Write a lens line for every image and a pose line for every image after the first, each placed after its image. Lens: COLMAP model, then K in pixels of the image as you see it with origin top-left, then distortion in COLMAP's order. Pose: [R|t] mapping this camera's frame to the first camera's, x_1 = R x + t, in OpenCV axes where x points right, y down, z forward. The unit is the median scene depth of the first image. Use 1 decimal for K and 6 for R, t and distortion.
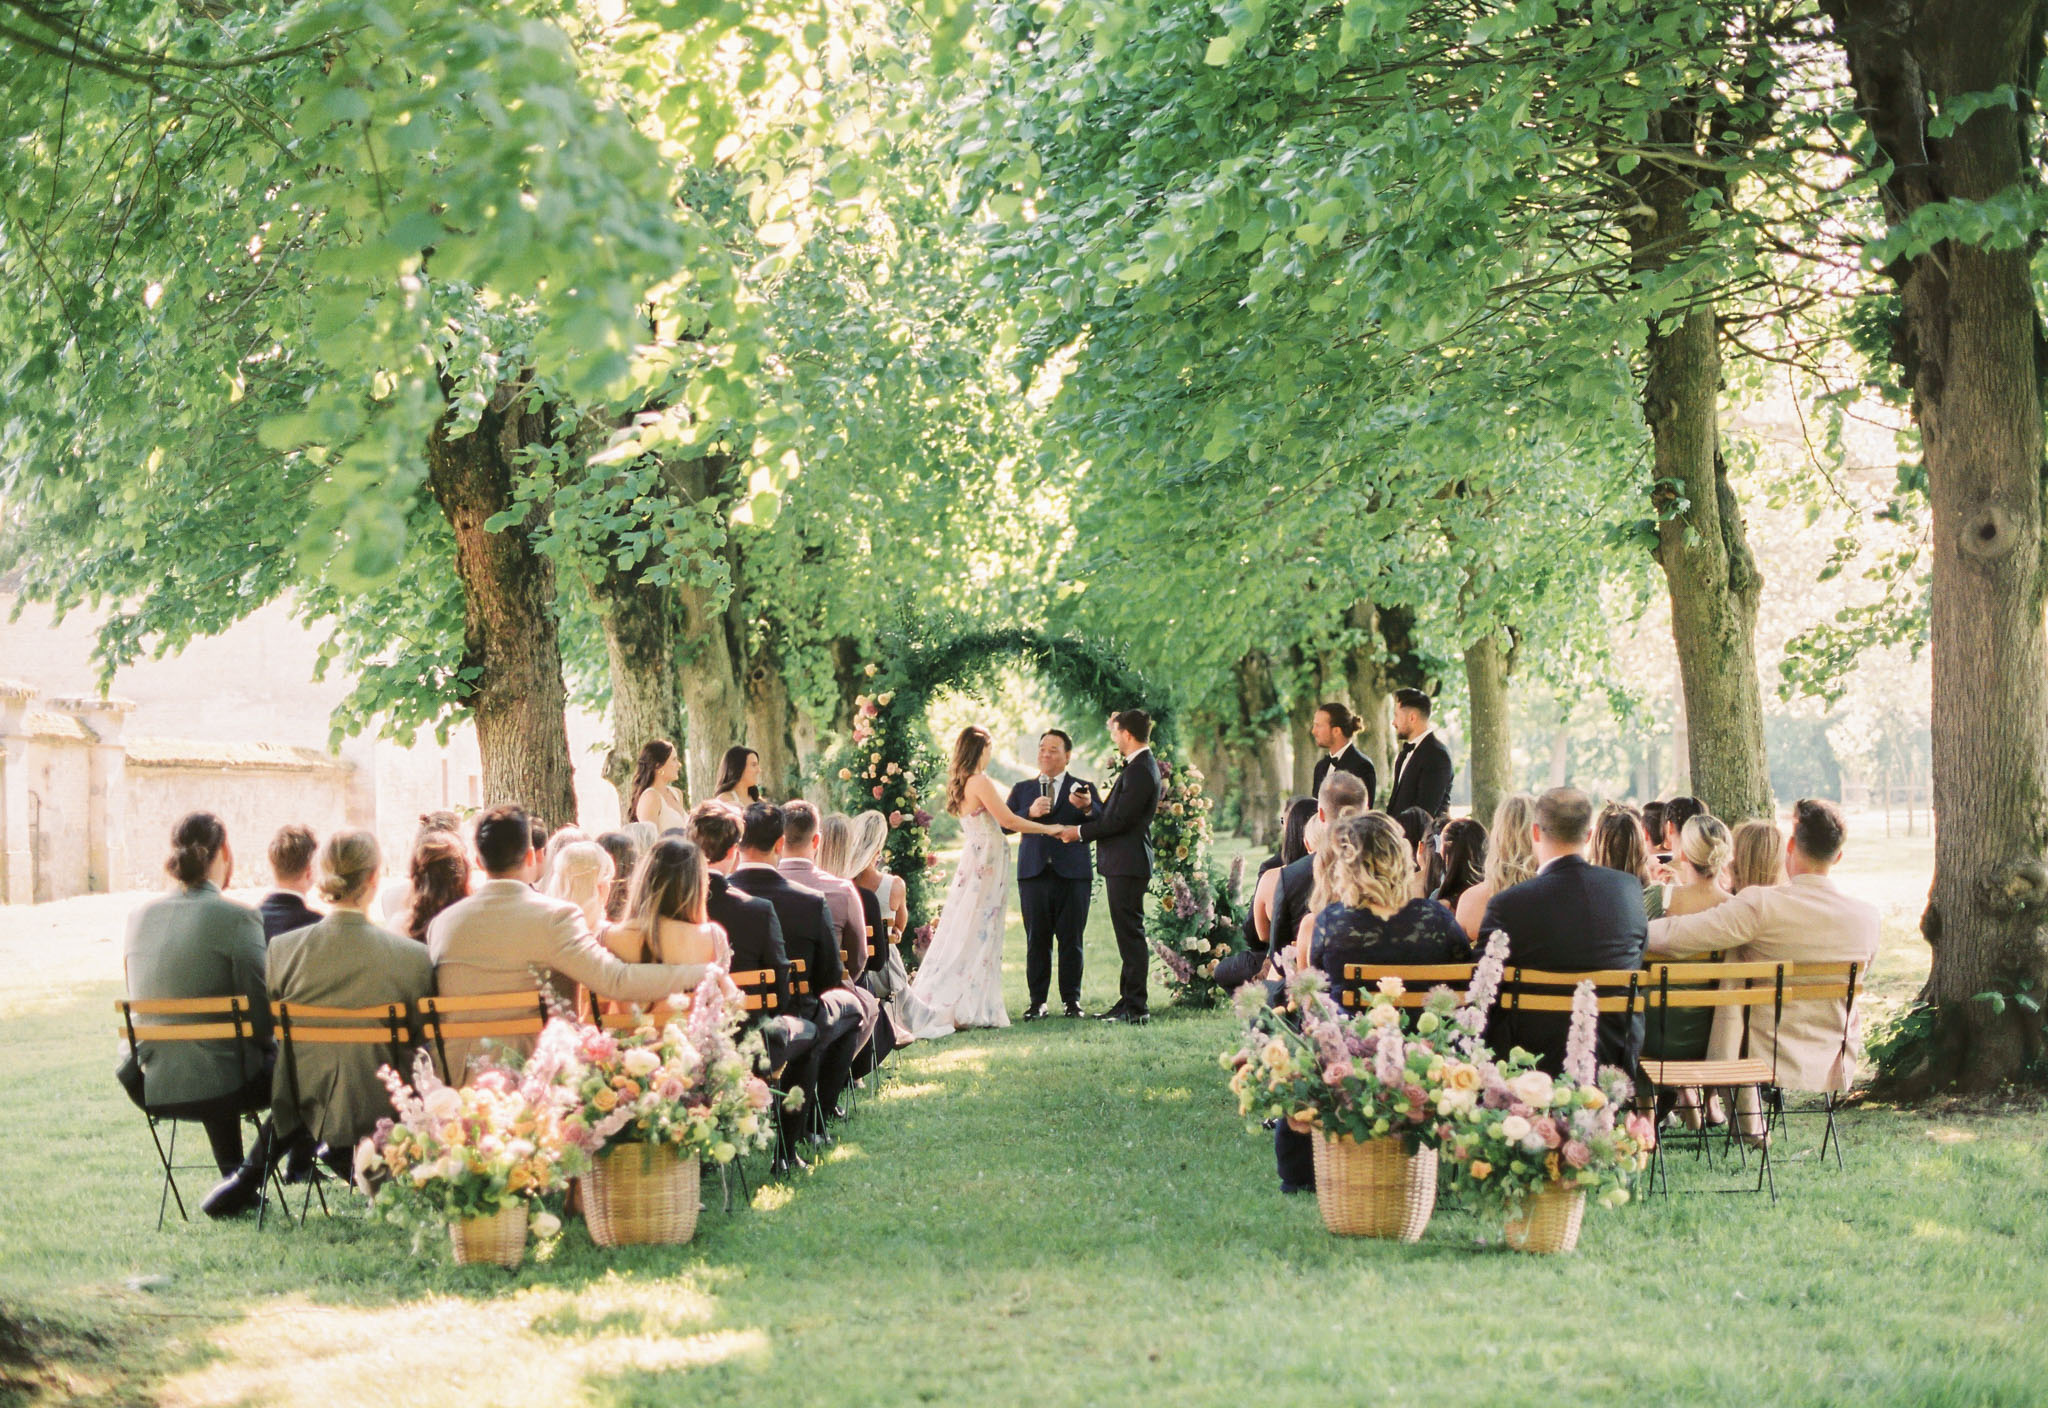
lens RADIAL K [[3393.1, 0, 1024.0], [0, 3393.1, 704.0], [0, 0, 1]] dist [-0.054845, -0.073008]
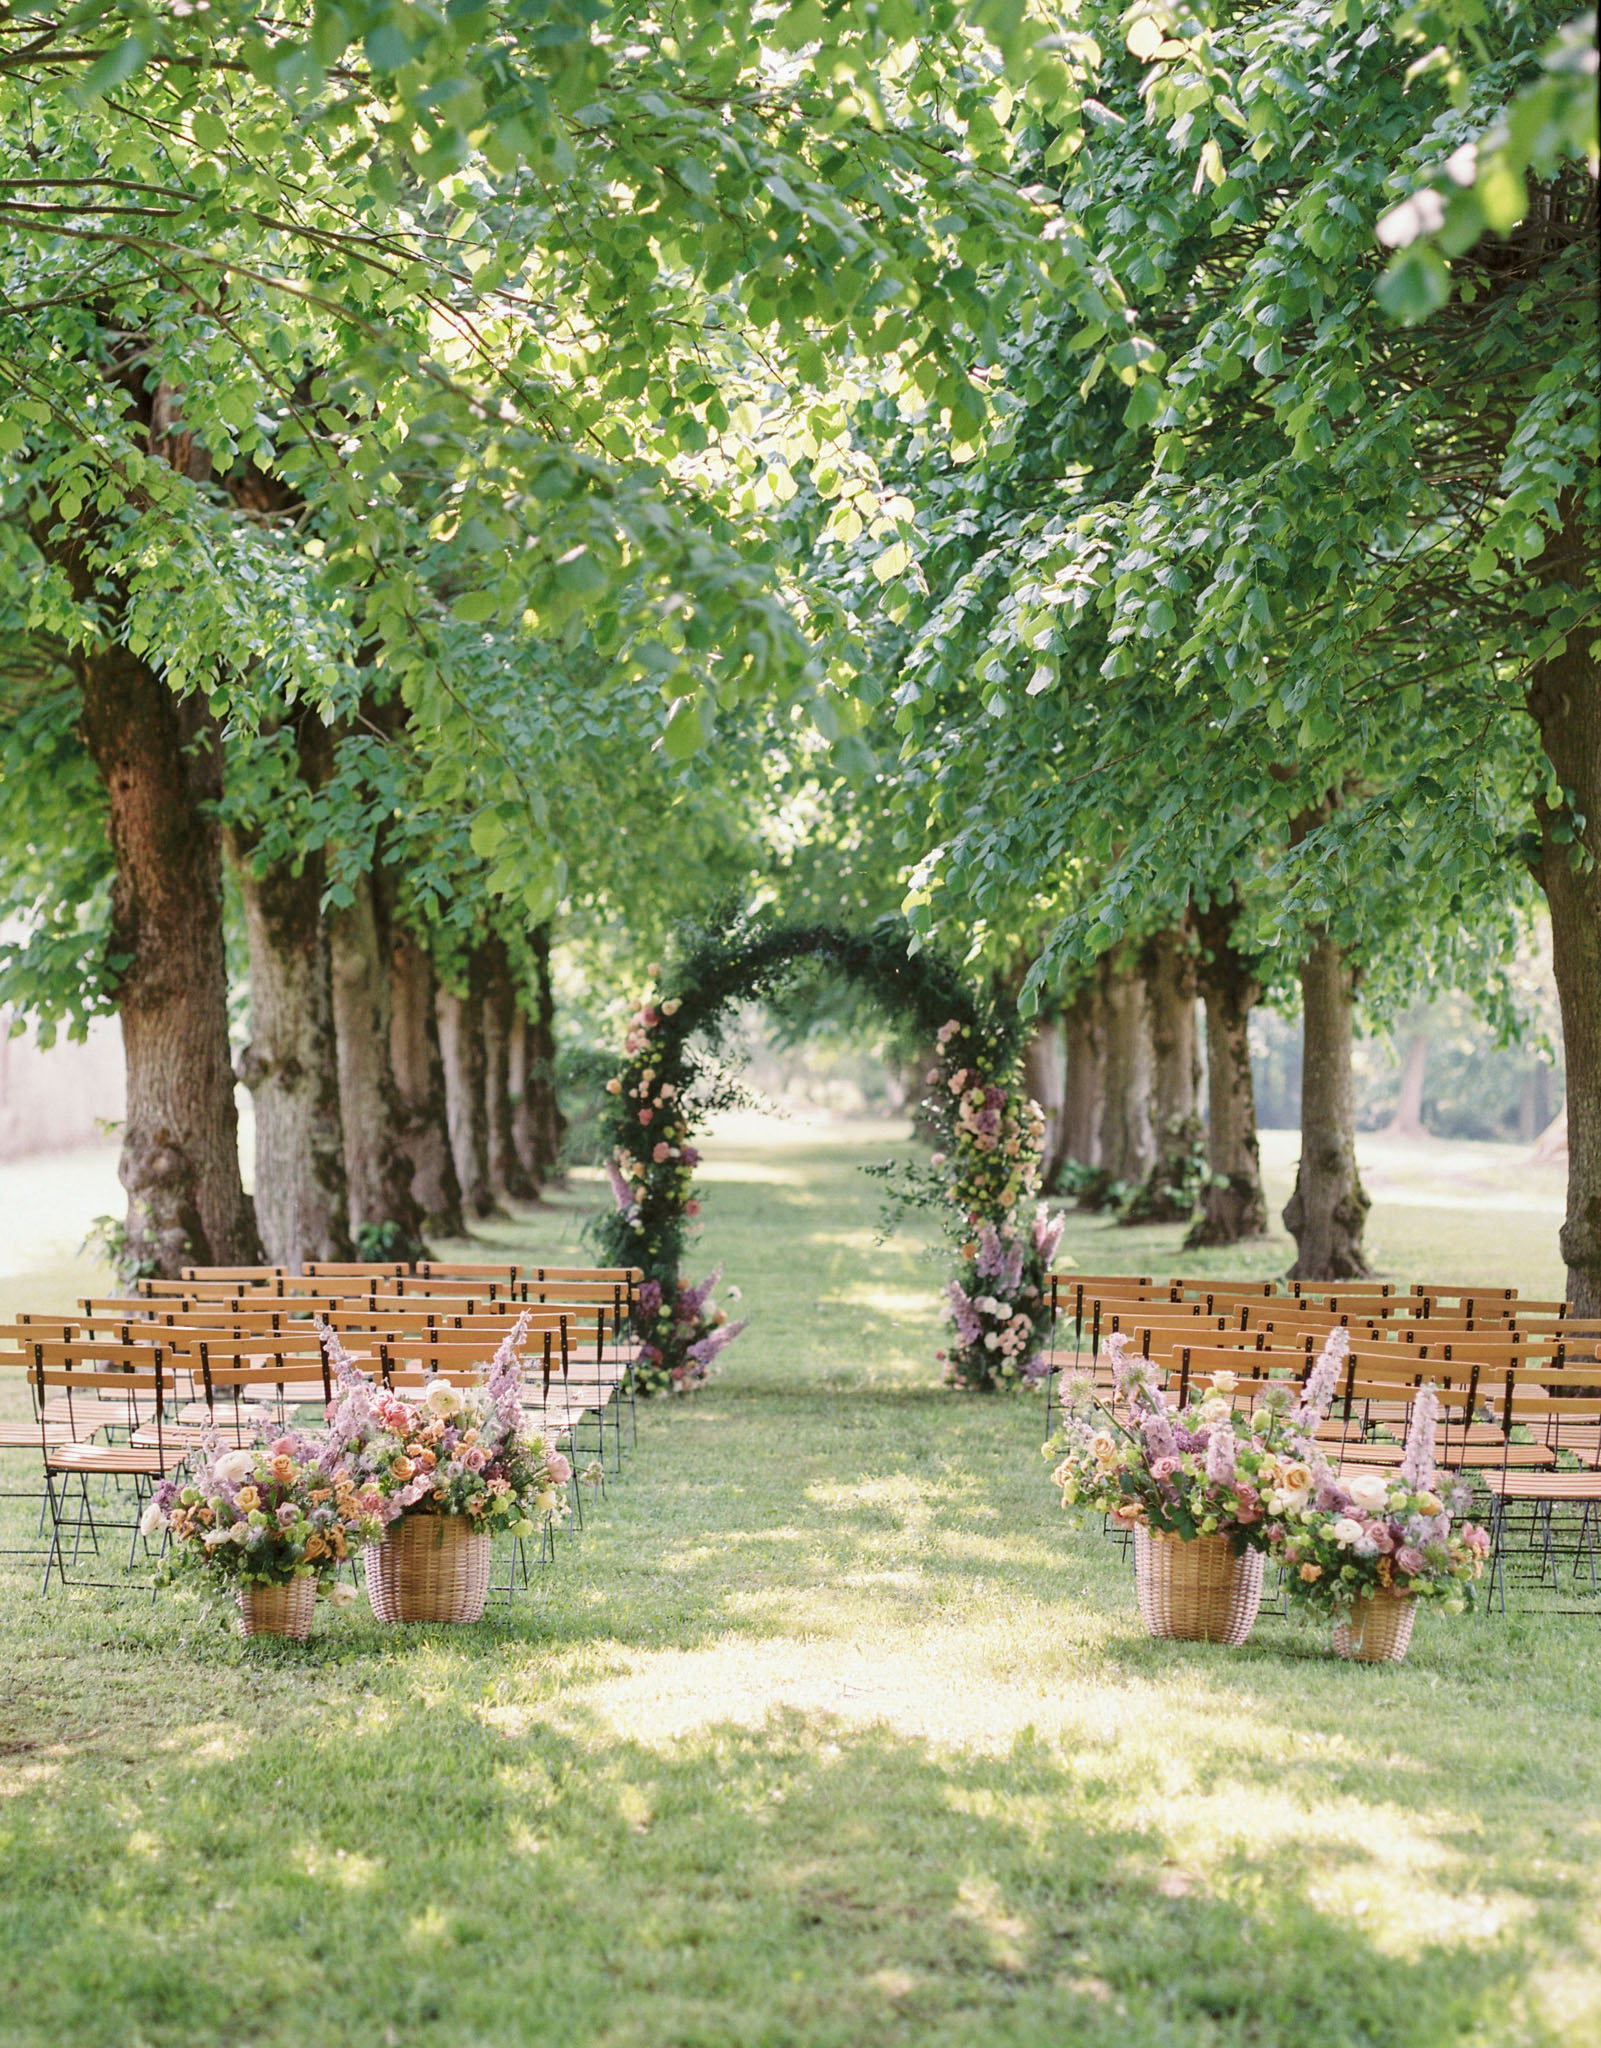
lens RADIAL K [[4646.1, 0, 837.4], [0, 4646.1, 1015.7], [0, 0, 1]] dist [0.189084, 0.105959]
pose [[0.998677, 0.039373, 0.033061, -0.048296], [-0.039729, 0.999159, 0.010165, -0.028696], [-0.032633, -0.011465, 0.999402, -0.313363]]
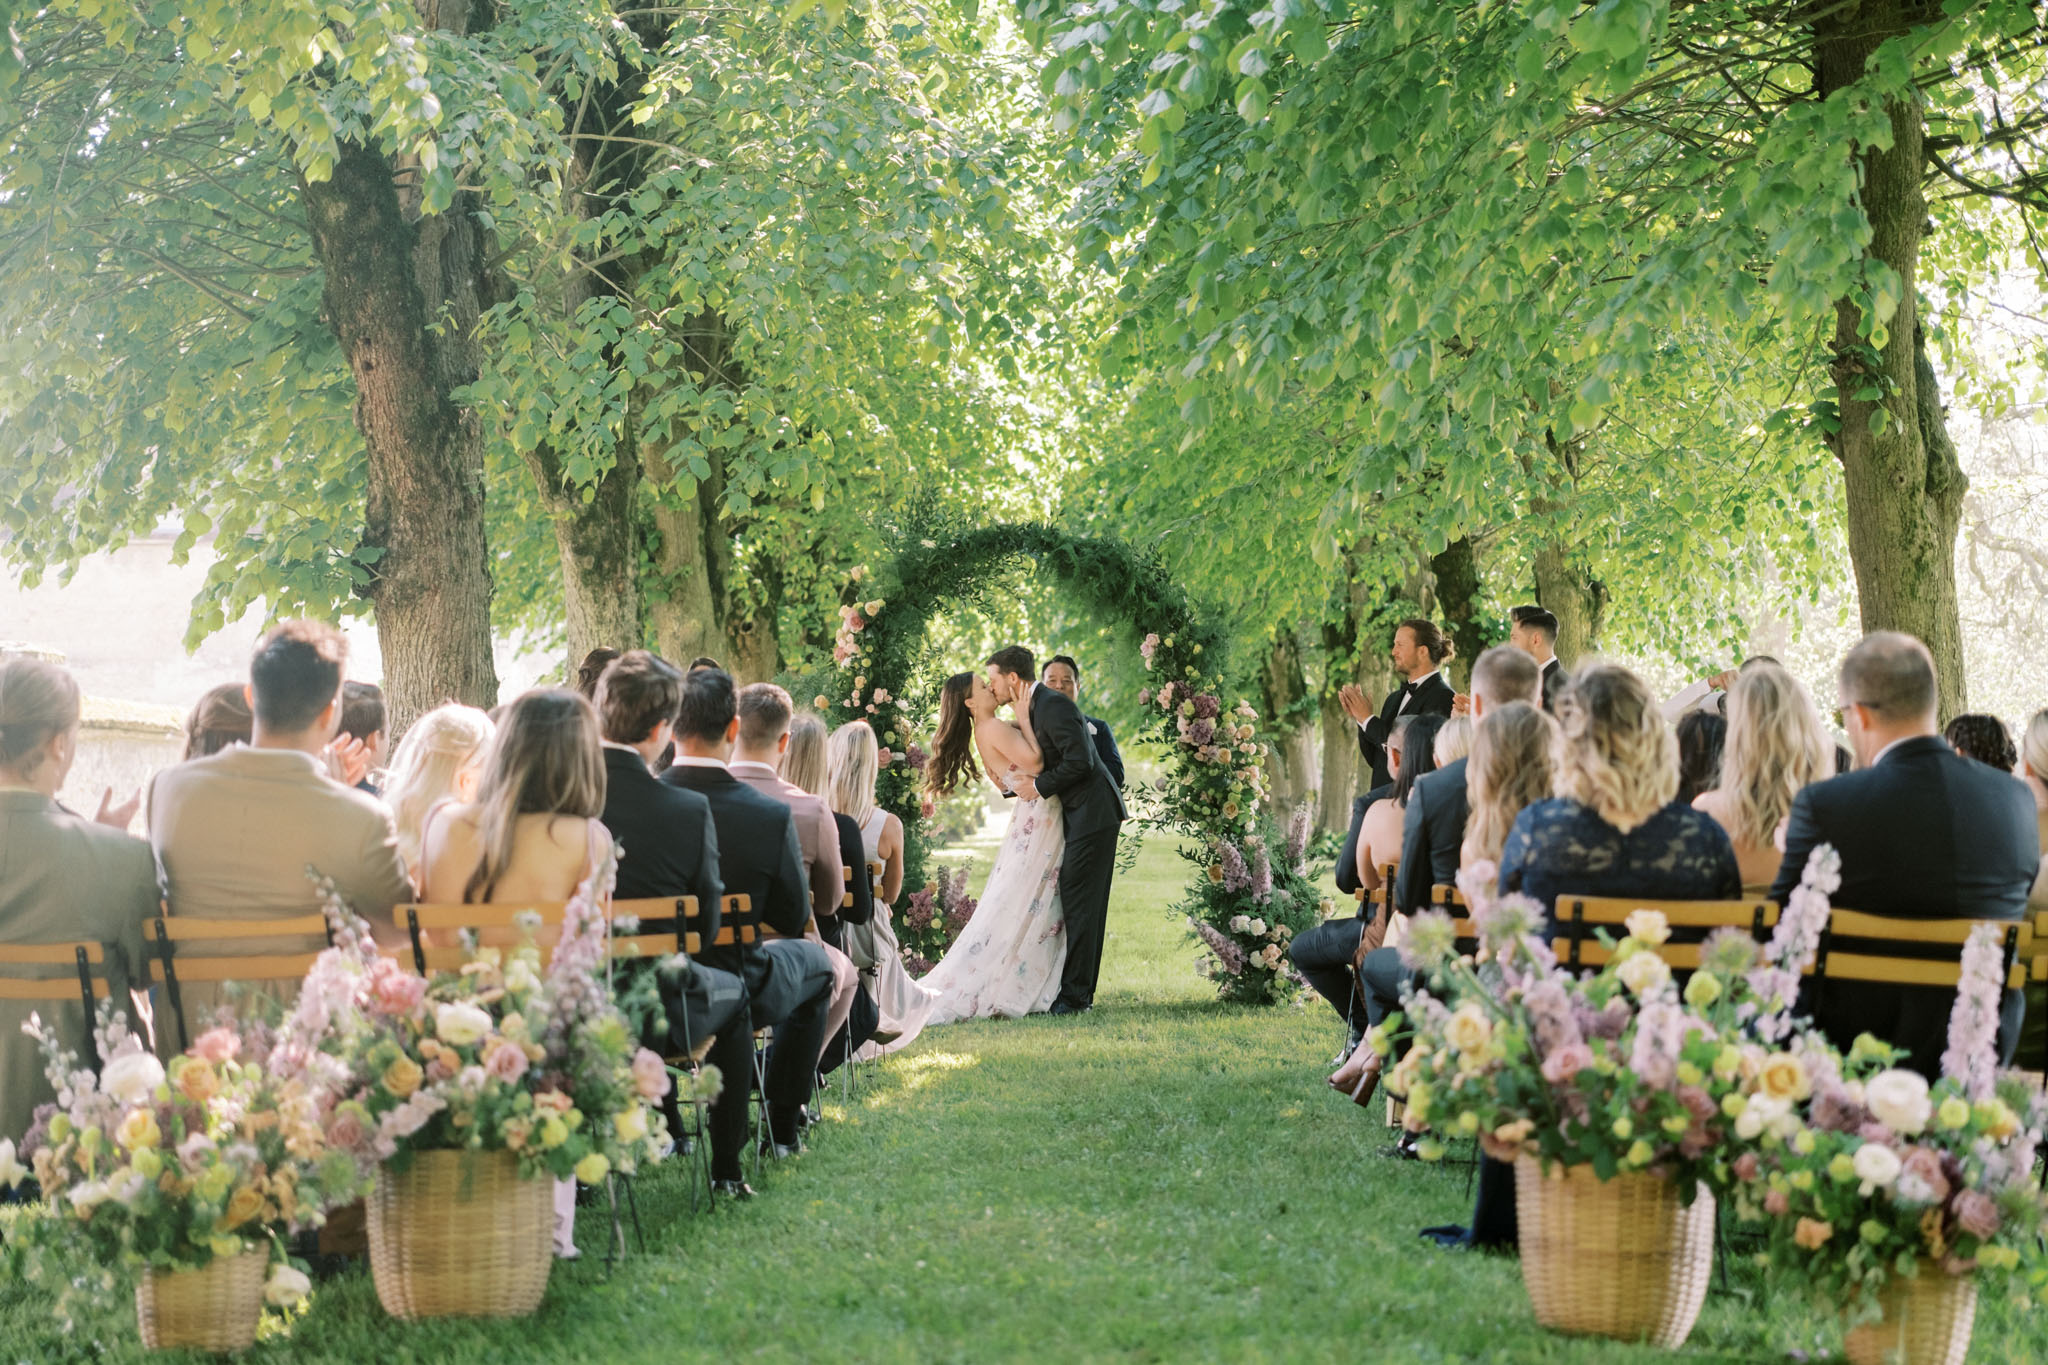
lens RADIAL K [[3458.1, 0, 1020.3], [0, 3458.1, 249.0], [0, 0, 1]] dist [0.080026, 0.030722]
pose [[0.999672, 0.024653, -0.006953, -0.007489], [-0.025349, 0.991162, -0.130214, 0.044131], [0.003682, 0.130348, 0.991461, 0.328053]]
